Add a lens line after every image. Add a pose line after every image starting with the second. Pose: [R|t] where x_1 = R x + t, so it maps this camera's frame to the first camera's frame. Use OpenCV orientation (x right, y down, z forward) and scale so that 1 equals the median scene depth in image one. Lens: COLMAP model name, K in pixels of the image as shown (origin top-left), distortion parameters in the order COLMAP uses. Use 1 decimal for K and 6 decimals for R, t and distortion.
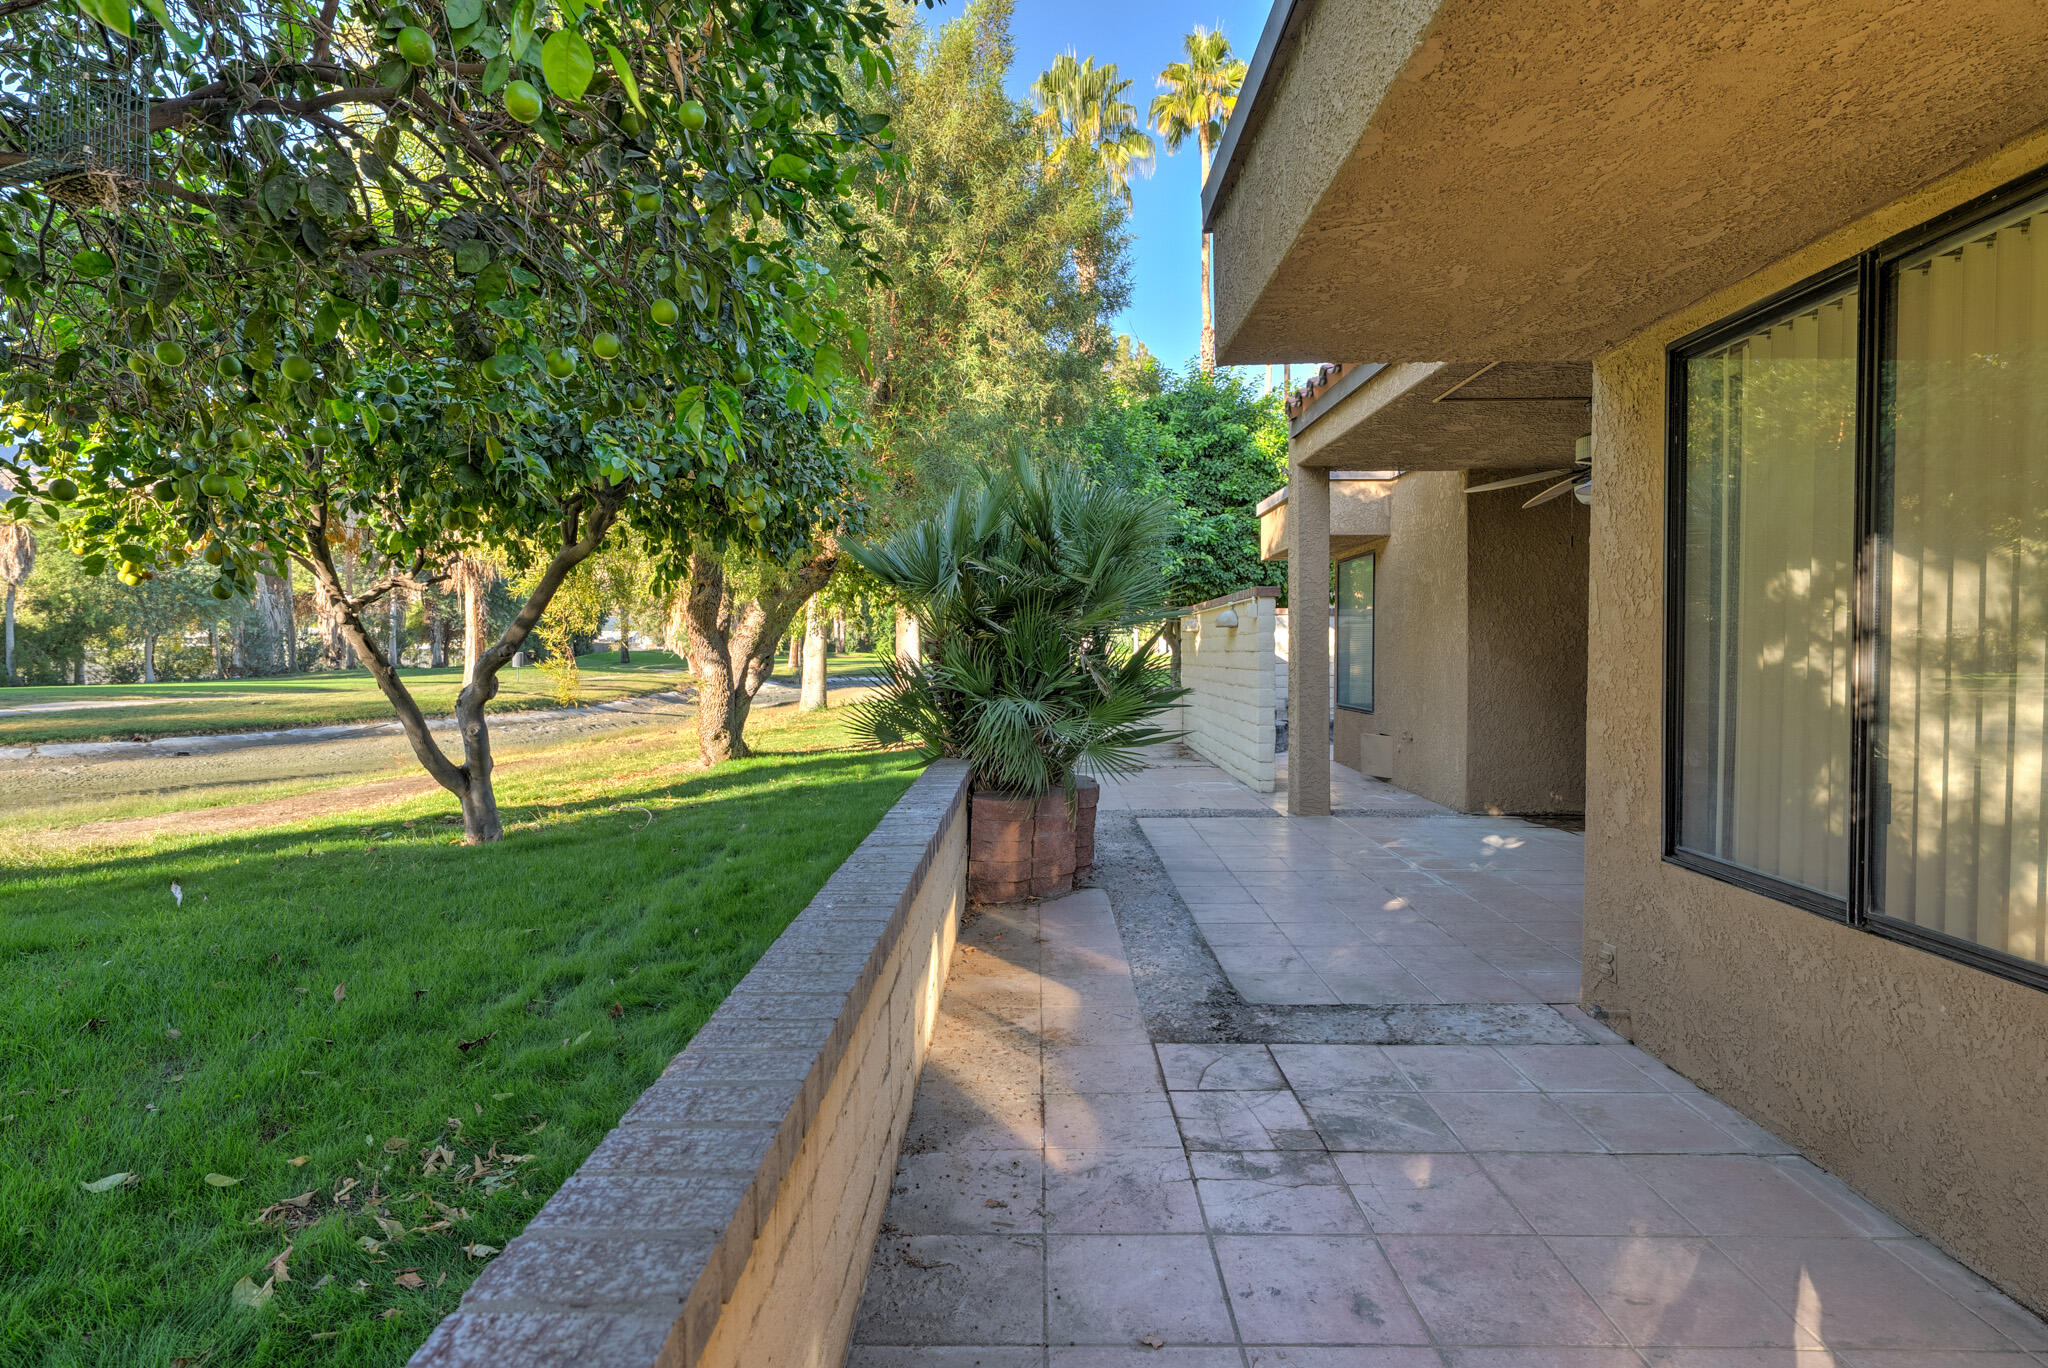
lens RADIAL K [[1013.4, 0, 1015.4], [0, 1013.4, 676.7], [0, 0, 1]] dist [-0.004307, -0.000326]
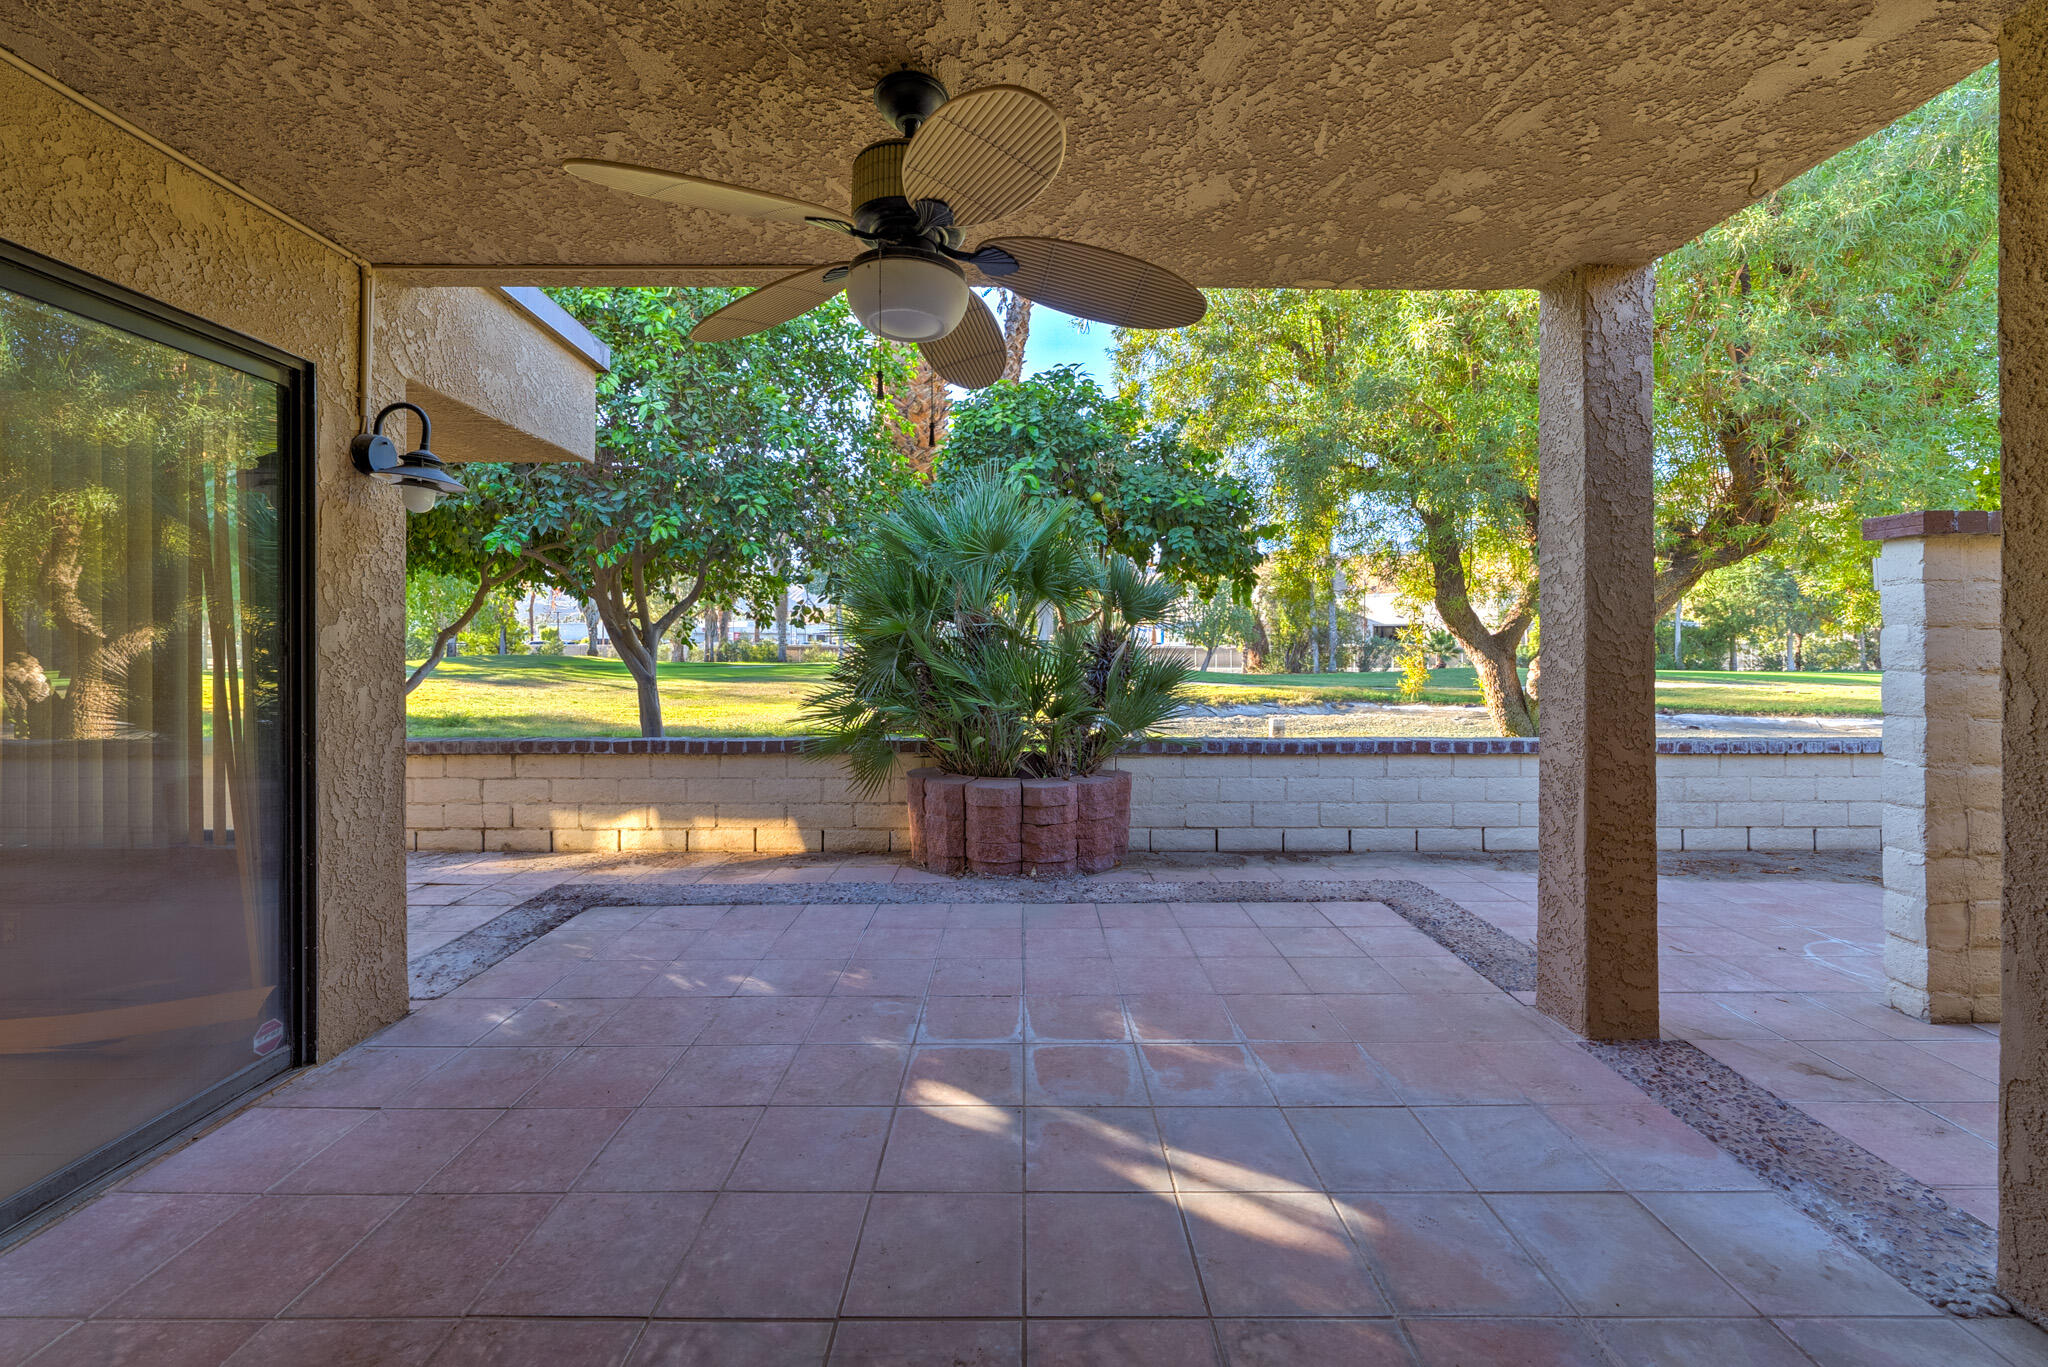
lens RADIAL K [[776.3, 0, 1021.5], [0, 776.3, 642.0], [0, 0, 1]] dist [-0.003239, -0.000491]
pose [[0.009776, 0.000510, -0.999952, 1.224382], [-0.029403, 0.999568, 0.000223, -0.051045], [0.999520, 0.029399, 0.009787, 1.476509]]
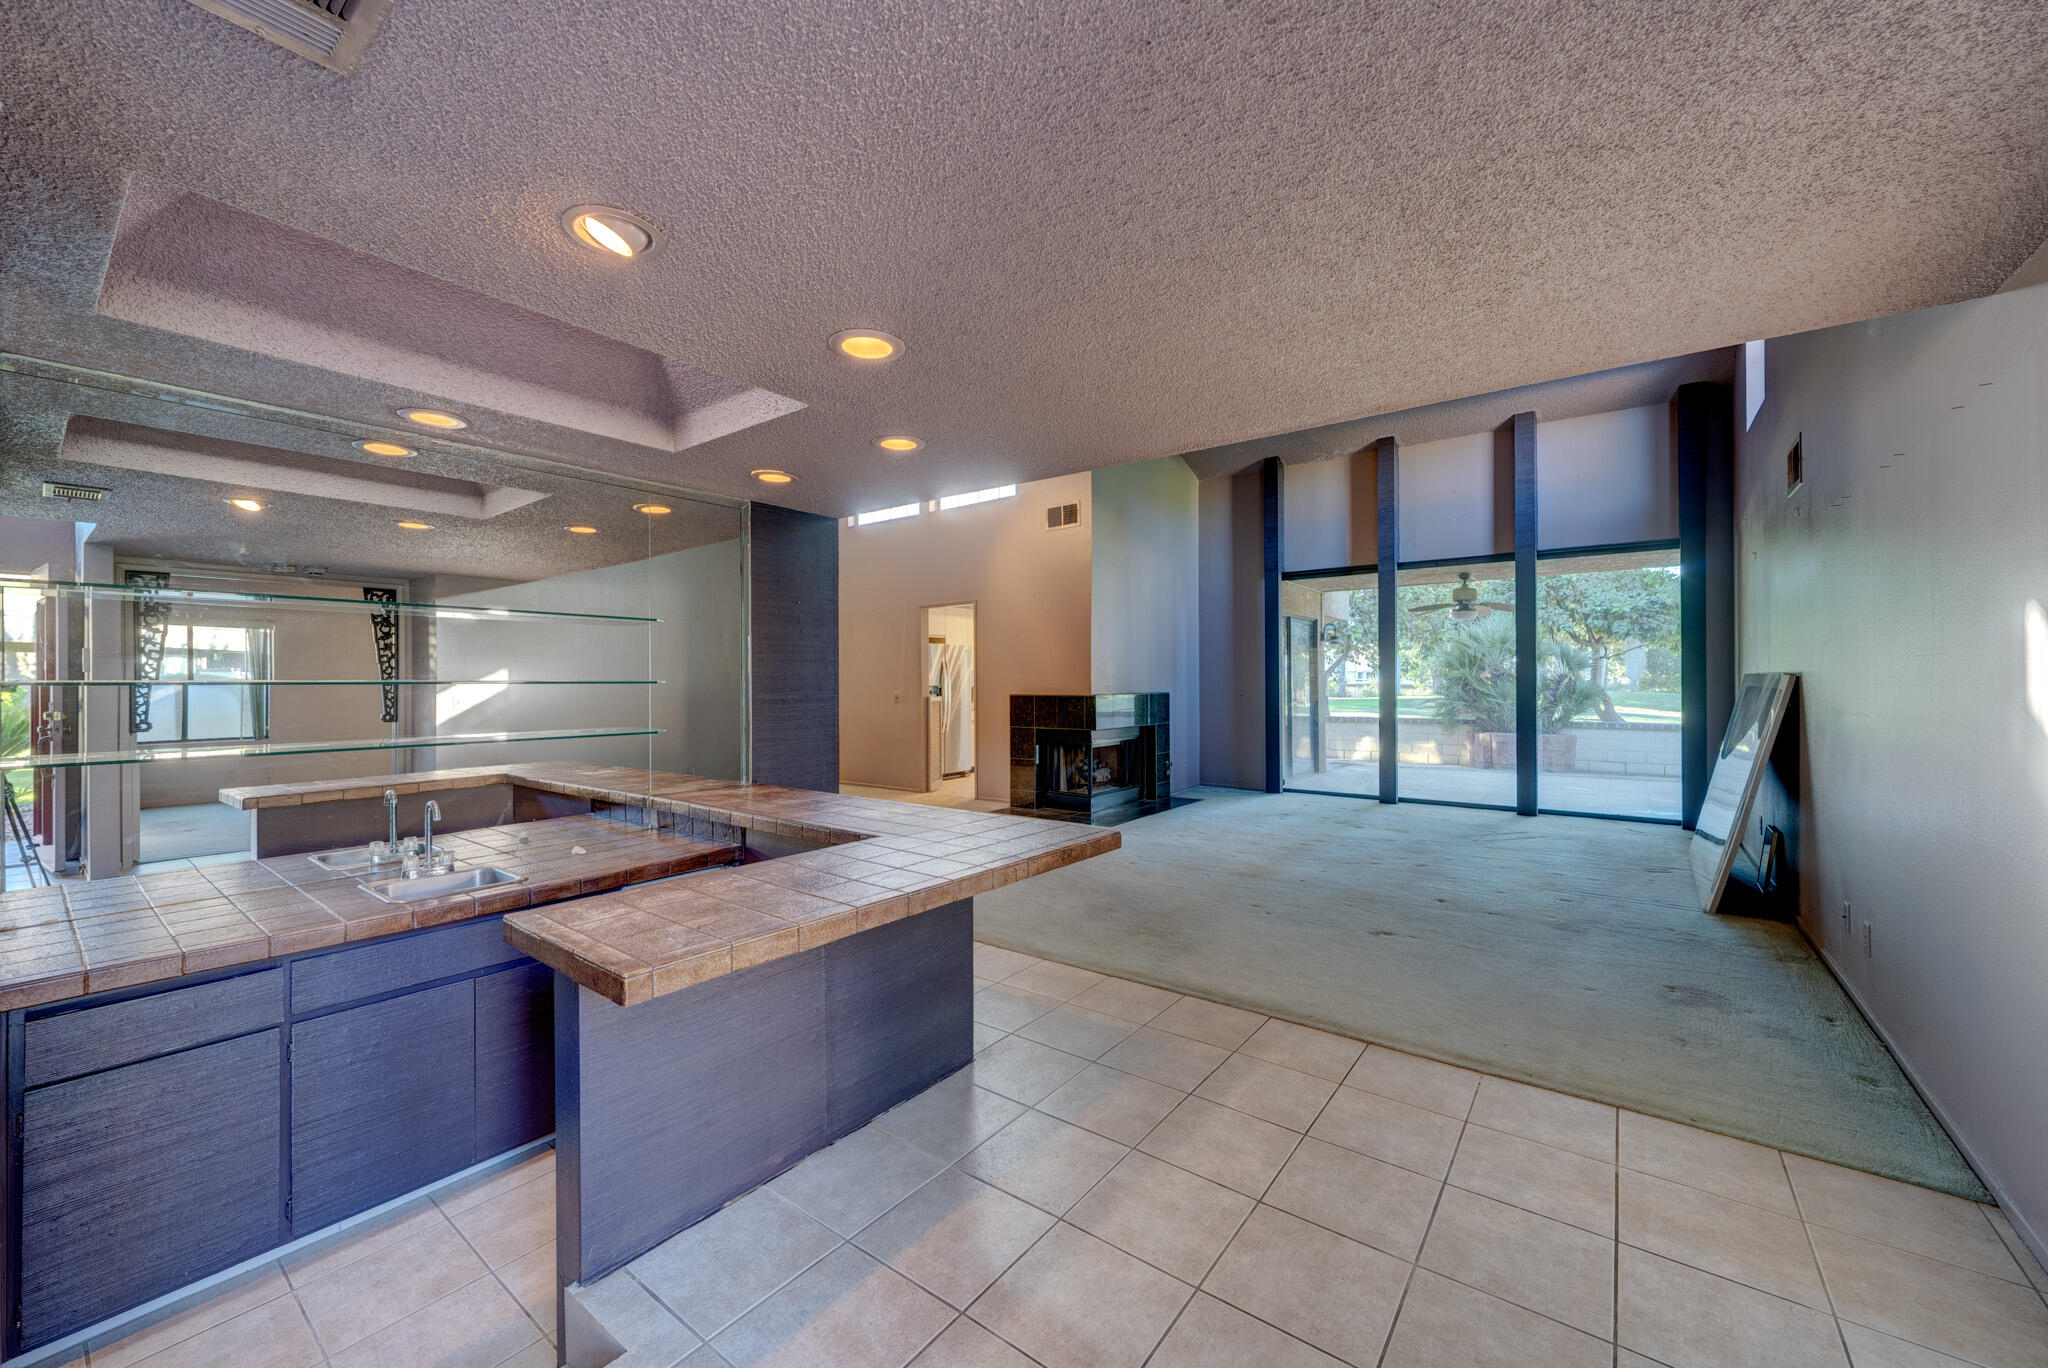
lens RADIAL K [[776.3, 0, 1029.6], [0, 776.3, 687.5], [0, 0, 1]] dist [-0.003239, -0.000491]
pose [[-0.590051, 0.012463, -0.807270, 3.372266], [-0.014708, 0.999549, 0.026181, -0.065926], [0.807232, 0.027321, -0.589601, 1.714344]]
